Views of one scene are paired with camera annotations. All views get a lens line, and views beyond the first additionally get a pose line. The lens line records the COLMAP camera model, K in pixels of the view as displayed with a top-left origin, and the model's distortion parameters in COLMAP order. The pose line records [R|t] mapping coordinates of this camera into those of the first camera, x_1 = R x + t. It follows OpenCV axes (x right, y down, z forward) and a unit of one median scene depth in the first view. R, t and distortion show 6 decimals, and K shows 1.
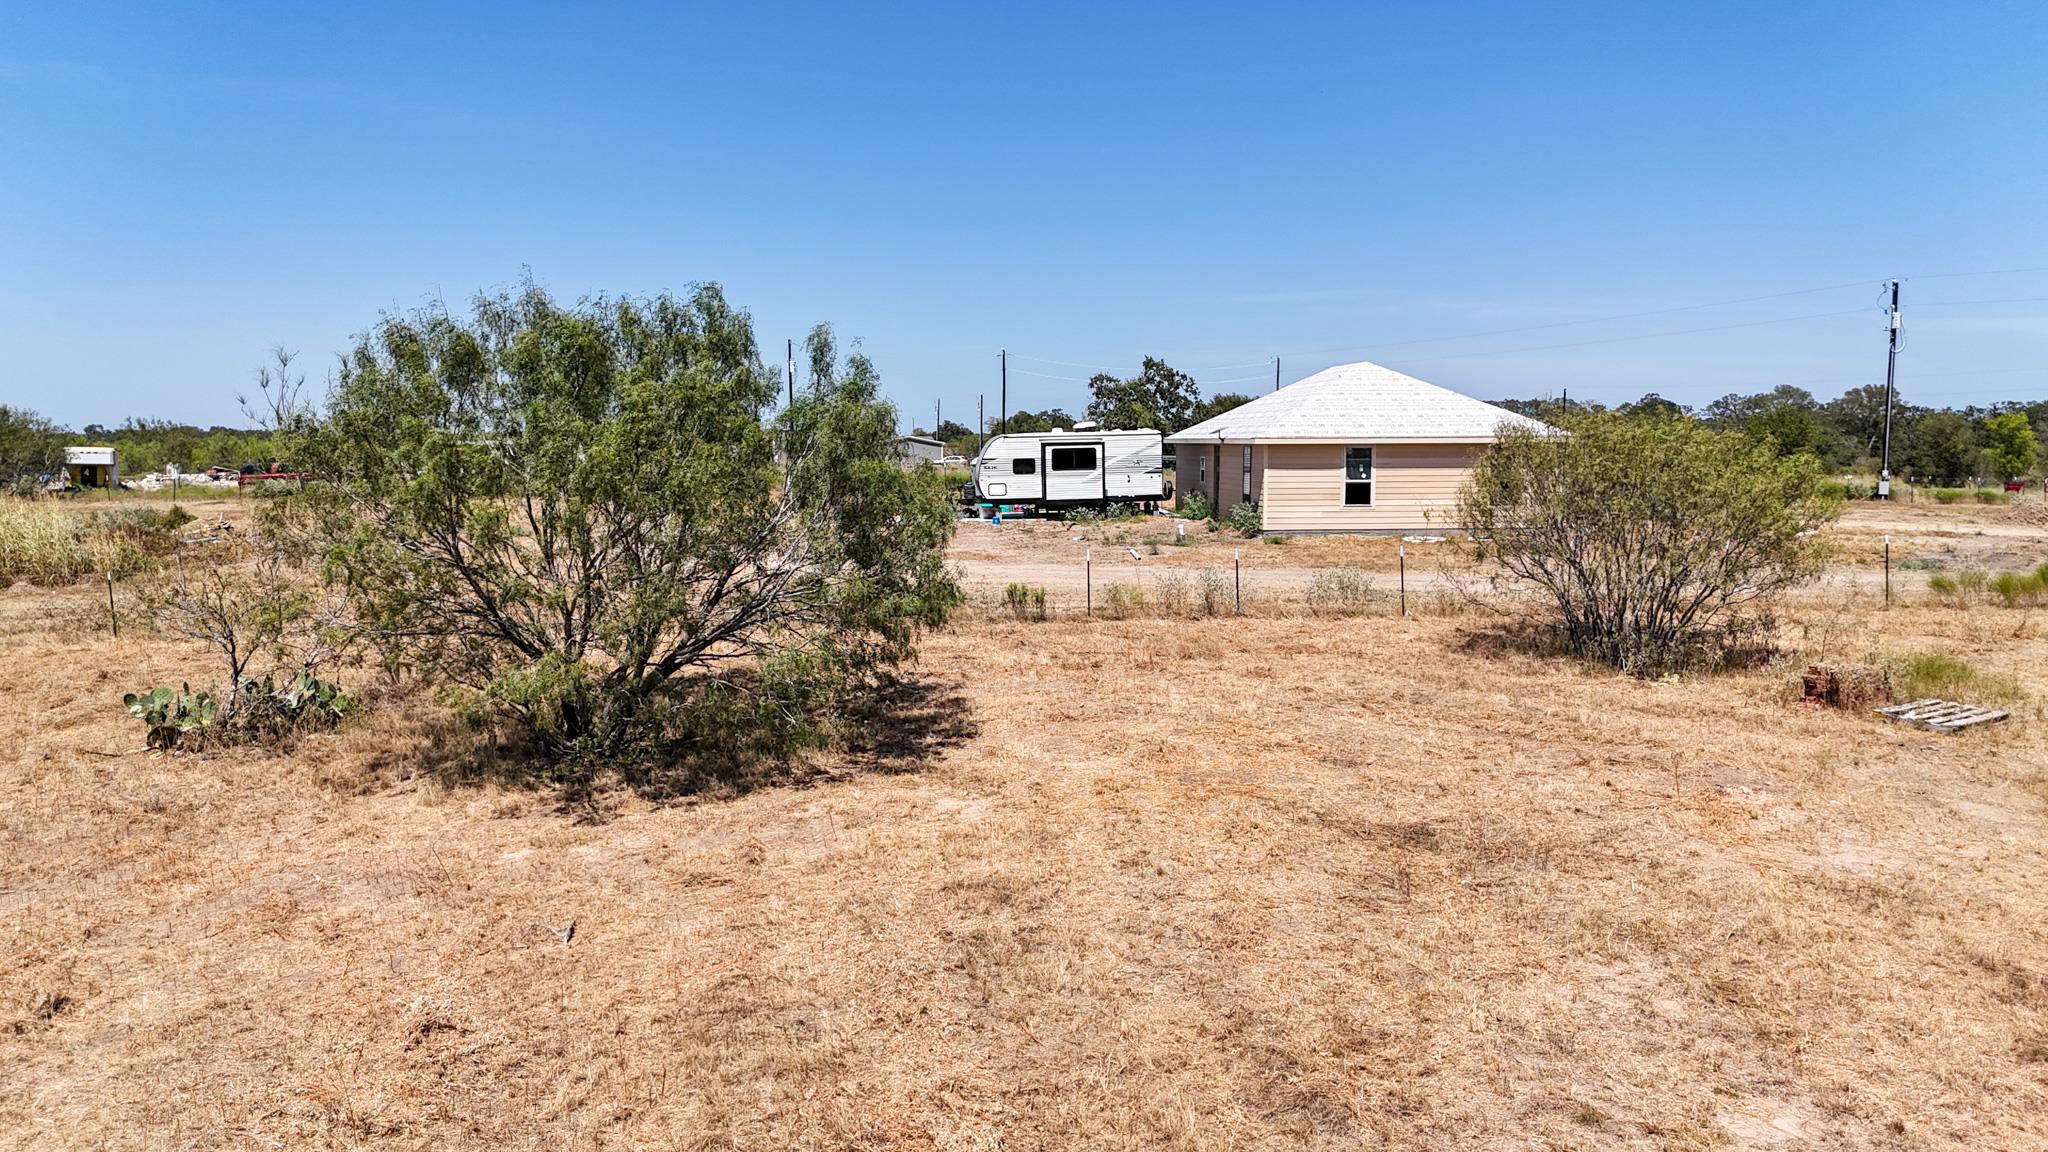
lens RADIAL K [[1513.1, 0, 1015.3], [0, 1513.1, 584.5], [0, 0, 1]] dist [0.059913, -0.045944]
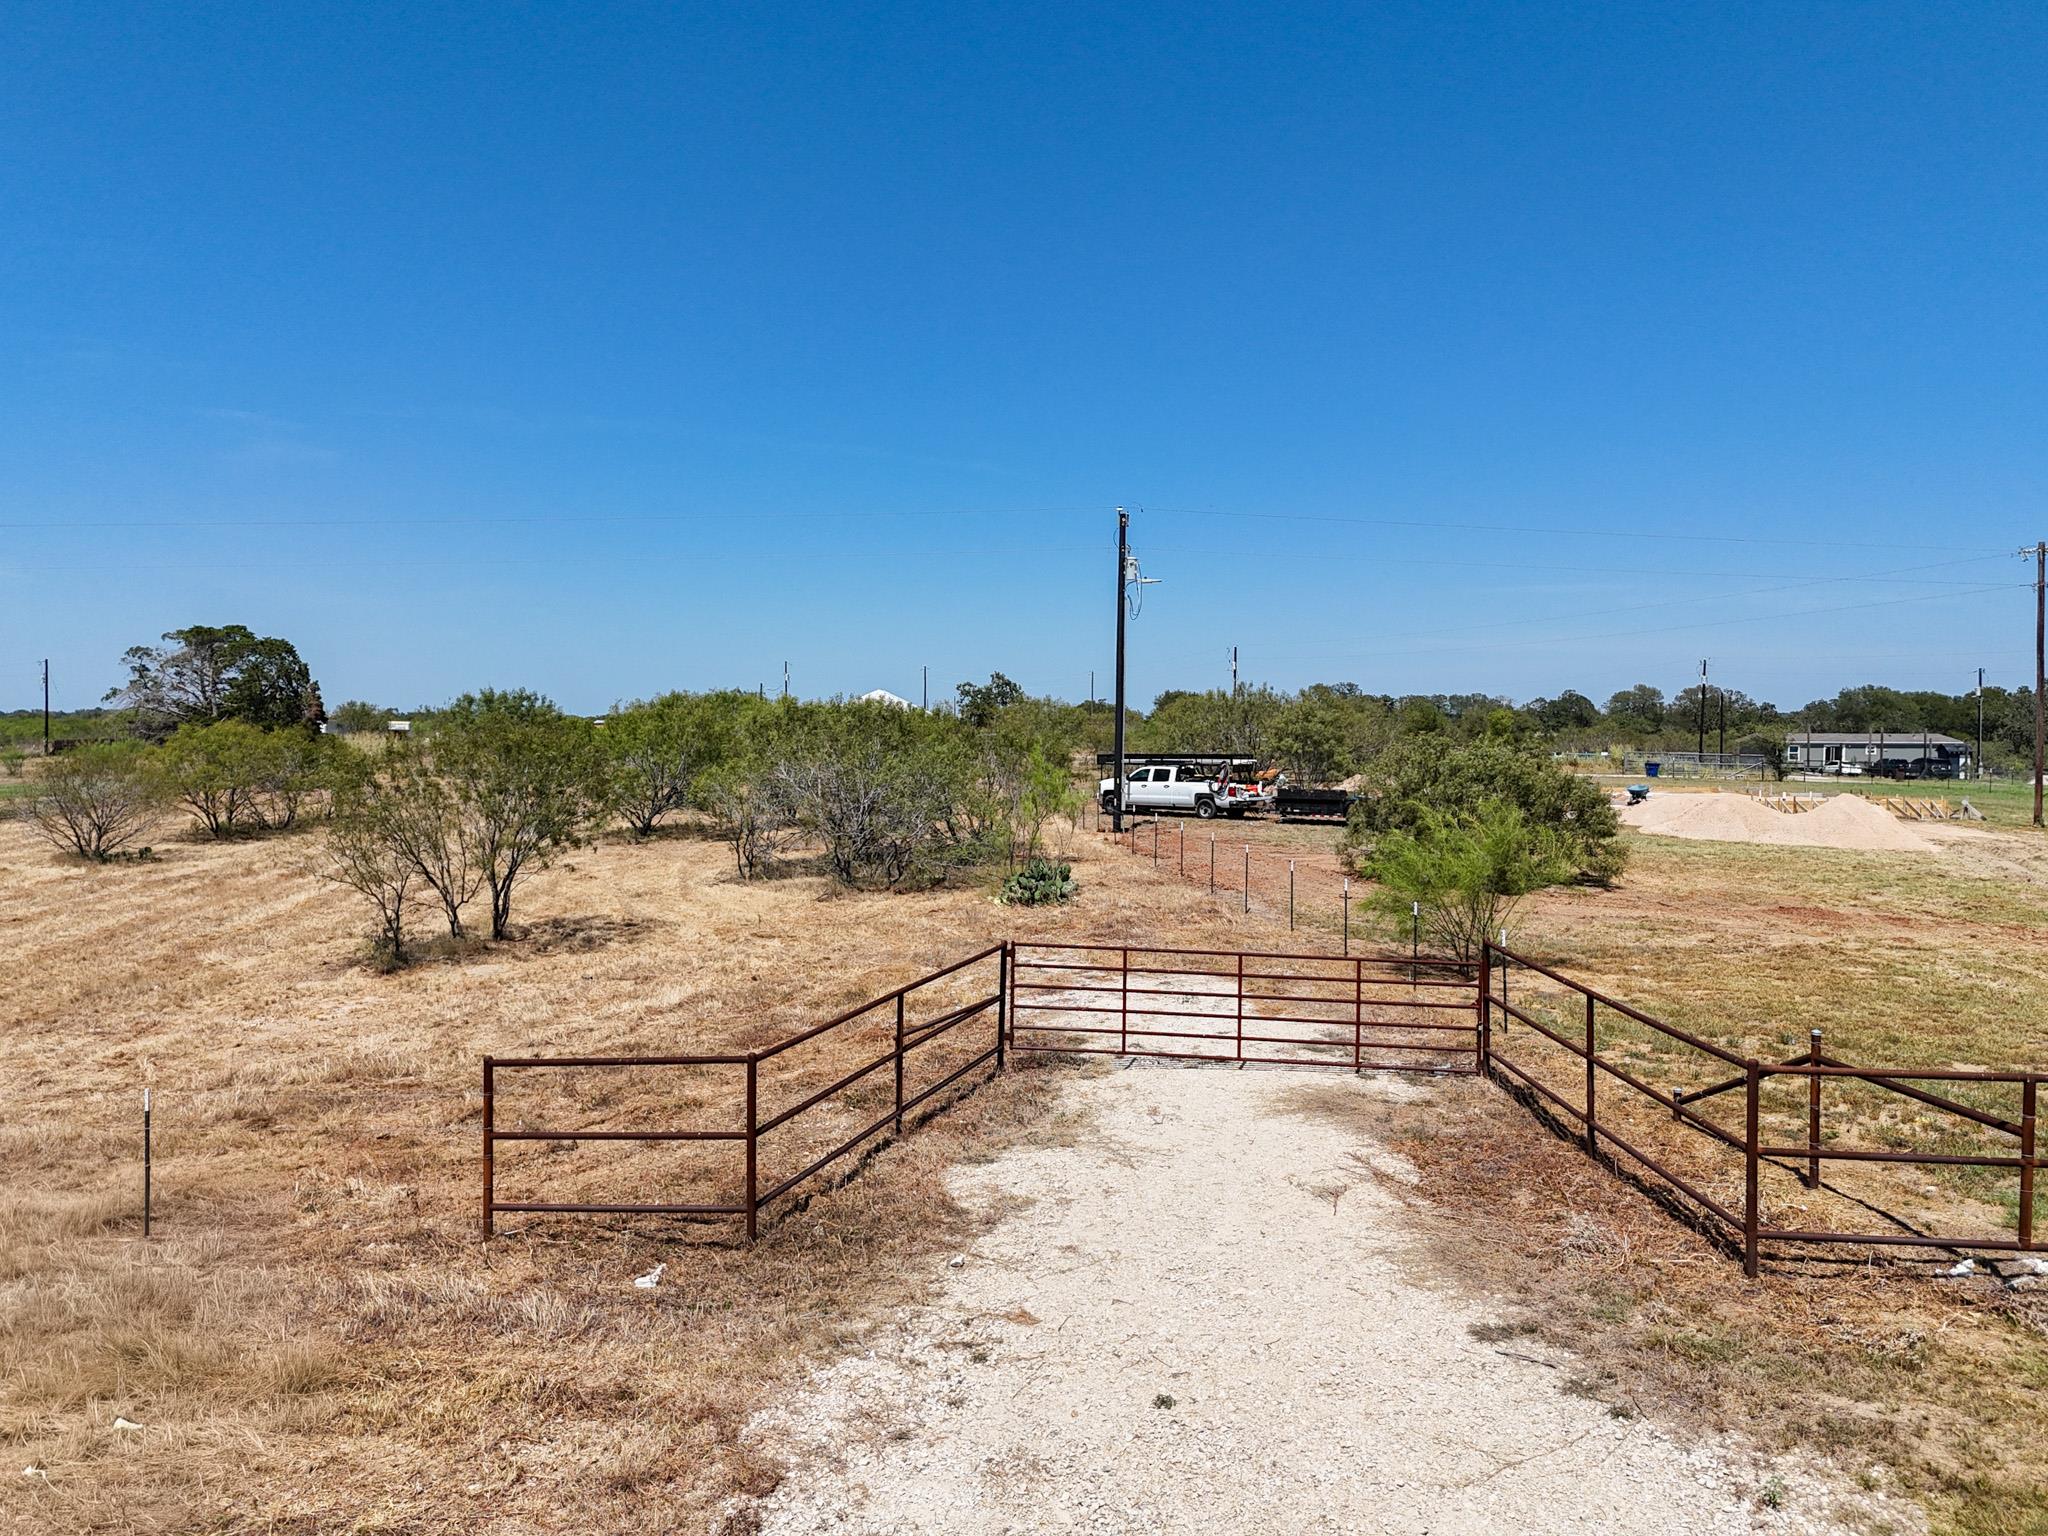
lens RADIAL K [[1520.3, 0, 1024.0], [0, 1520.3, 768.0], [0, 0, 1]] dist [0.083223, -0.072912]
pose [[0.990307, 0.014557, -0.138131, 0.786060], [-0.023819, 0.997559, -0.065638, 0.135329], [0.136838, 0.068292, 0.988237, -1.386359]]
